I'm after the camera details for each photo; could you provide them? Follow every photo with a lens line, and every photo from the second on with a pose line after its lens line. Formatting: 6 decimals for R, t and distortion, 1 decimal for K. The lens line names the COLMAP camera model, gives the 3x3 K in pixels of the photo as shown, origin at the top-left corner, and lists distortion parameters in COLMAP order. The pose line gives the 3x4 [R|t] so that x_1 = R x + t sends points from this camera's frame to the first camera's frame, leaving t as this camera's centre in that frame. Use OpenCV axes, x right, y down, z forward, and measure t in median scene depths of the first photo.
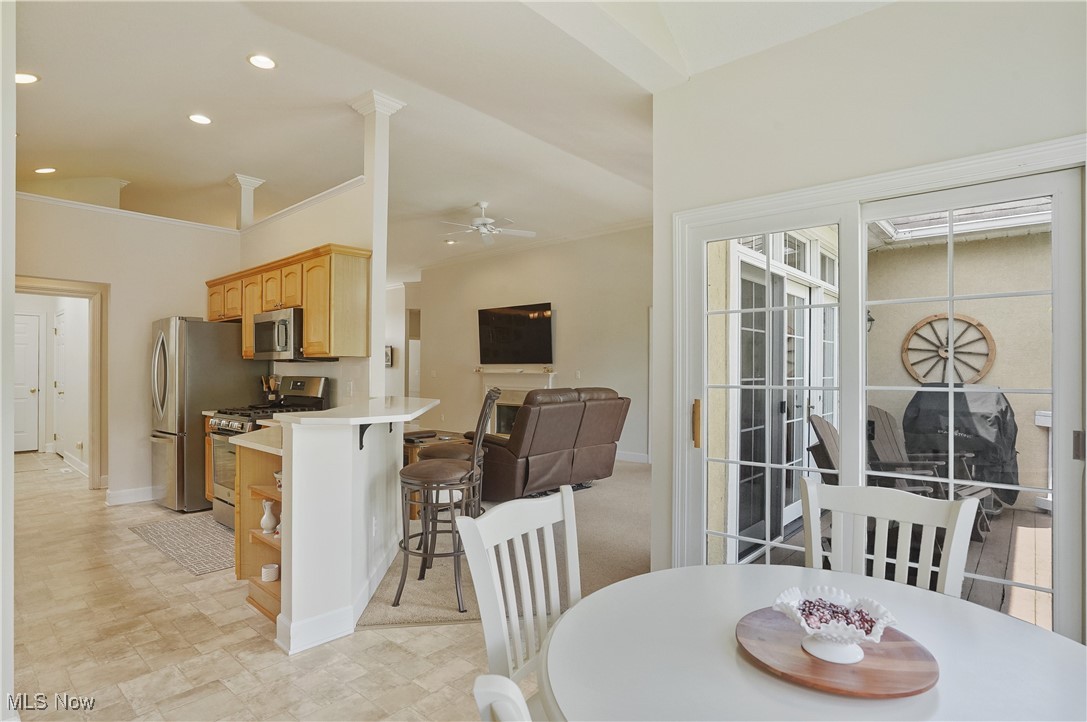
lens RADIAL K [[558.3, 0, 547.9], [0, 558.3, 366.2], [0, 0, 1]] dist [-0.032182, 0.005545]
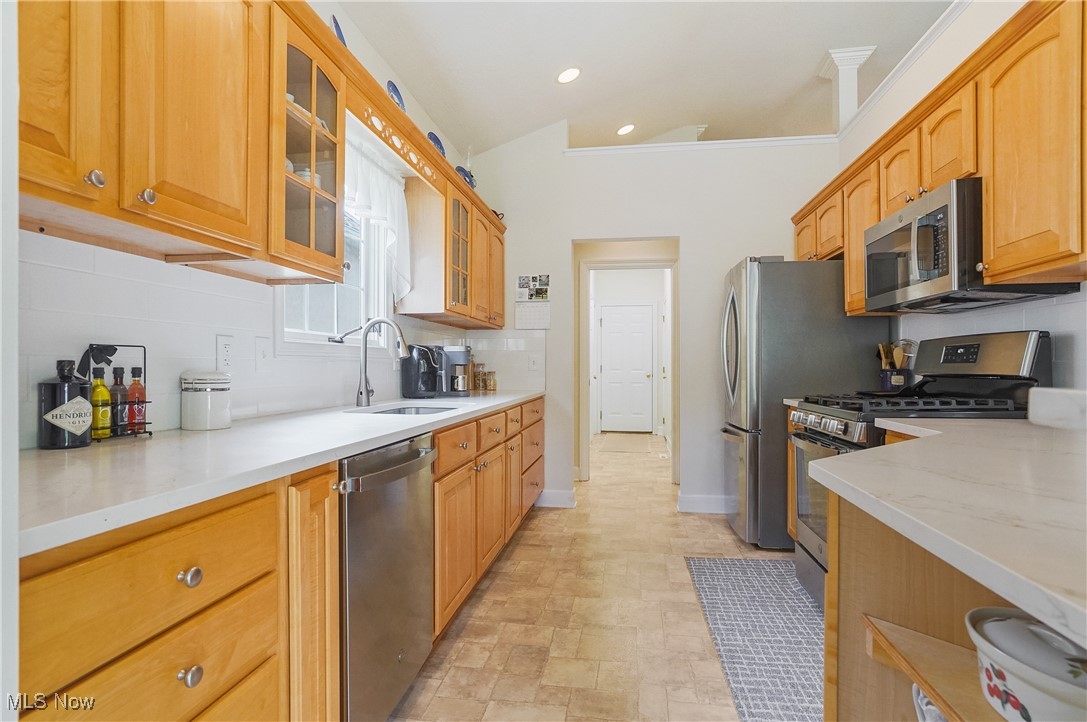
lens RADIAL K [[558.3, 0, 546.7], [0, 558.3, 366.3], [0, 0, 1]] dist [-0.032182, 0.005545]
pose [[0.543003, -0.000447, -0.839731, -0.235376], [0.002895, 0.999995, 0.001340, 0.042467], [0.839726, -0.003158, 0.543001, 0.421455]]
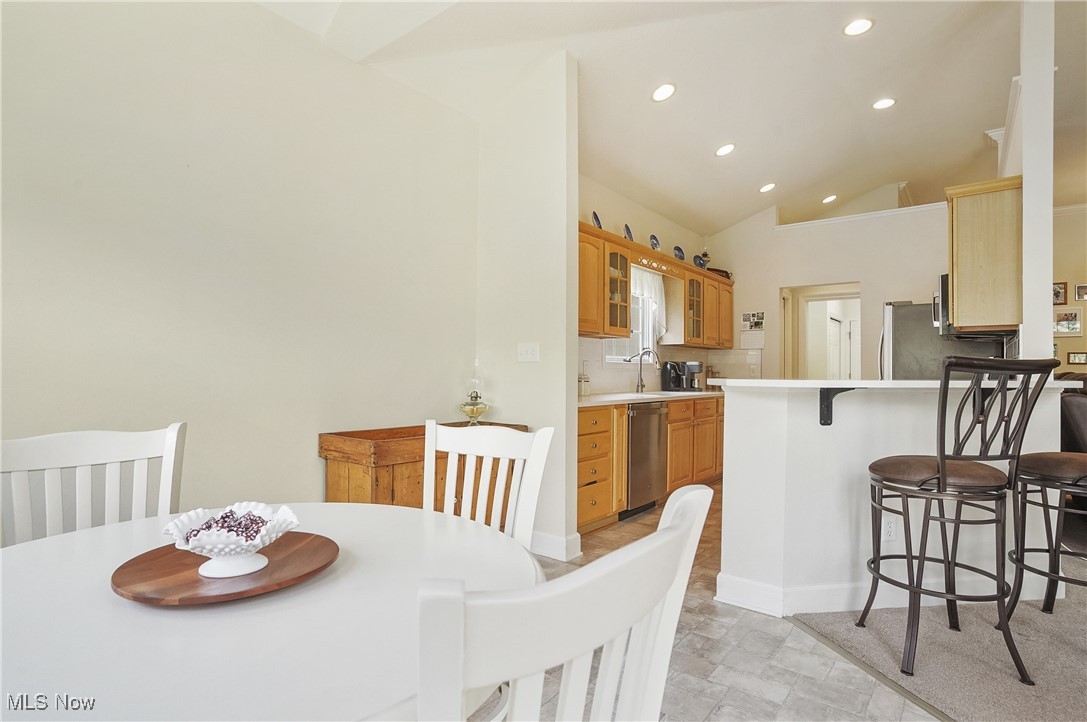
lens RADIAL K [[558.3, 0, 549.3], [0, 558.3, 365.4], [0, 0, 1]] dist [-0.032182, 0.005545]
pose [[0.071982, -0.013067, -0.997320, 0.302692], [-0.003213, 0.999906, -0.013333, 0.042497], [0.997401, 0.004164, 0.071933, 0.306702]]
